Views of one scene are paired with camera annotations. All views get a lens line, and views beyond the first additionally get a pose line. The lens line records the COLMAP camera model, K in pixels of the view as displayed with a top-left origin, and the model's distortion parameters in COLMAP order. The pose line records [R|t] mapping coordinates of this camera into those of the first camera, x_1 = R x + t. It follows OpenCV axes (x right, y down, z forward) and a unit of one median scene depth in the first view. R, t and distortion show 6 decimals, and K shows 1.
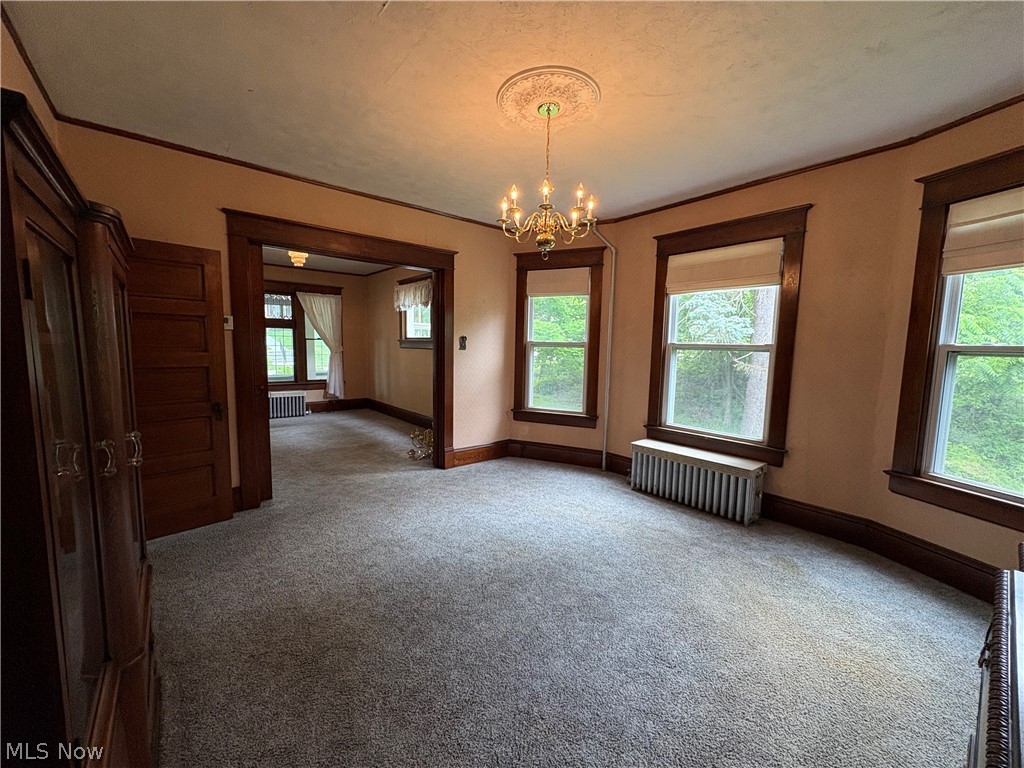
lens RADIAL K [[409.4, 0, 509.8], [0, 409.4, 384.2], [0, 0, 1]] dist [-0.002666, -0.000225]
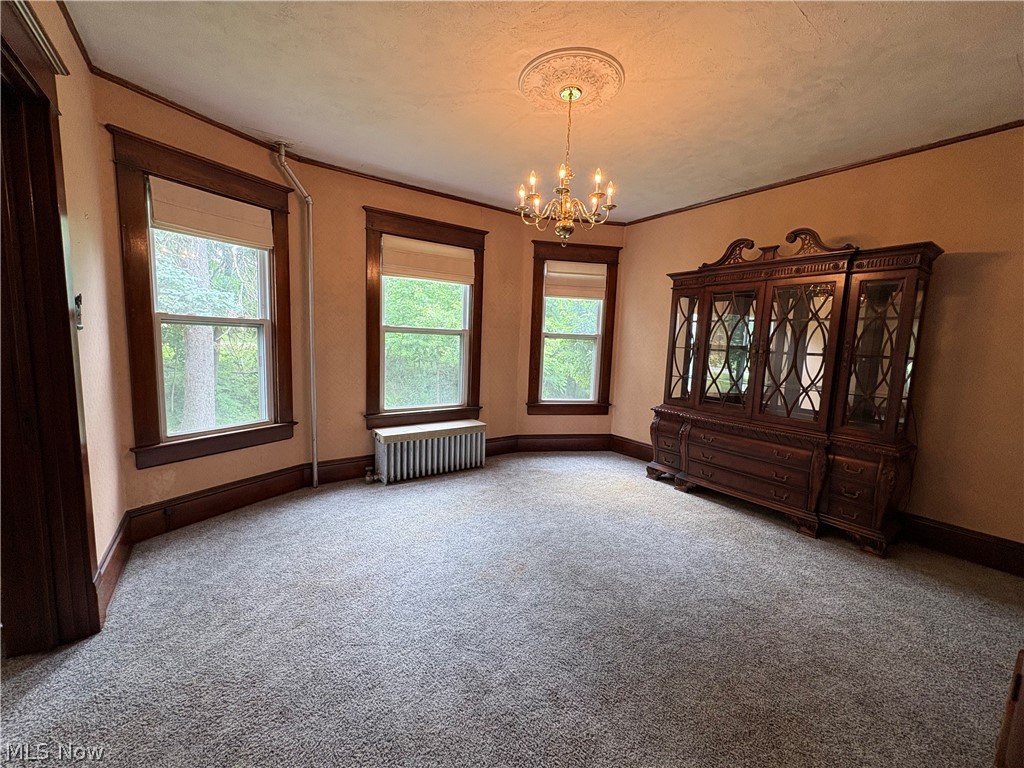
lens RADIAL K [[409.4, 0, 510.5], [0, 409.4, 385.8], [0, 0, 1]] dist [-0.002666, -0.000225]
pose [[0.072843, -0.130117, 0.988819, -0.622409], [0.063167, 0.990064, 0.125628, -0.069289], [-0.995341, 0.053310, 0.080339, 0.700666]]
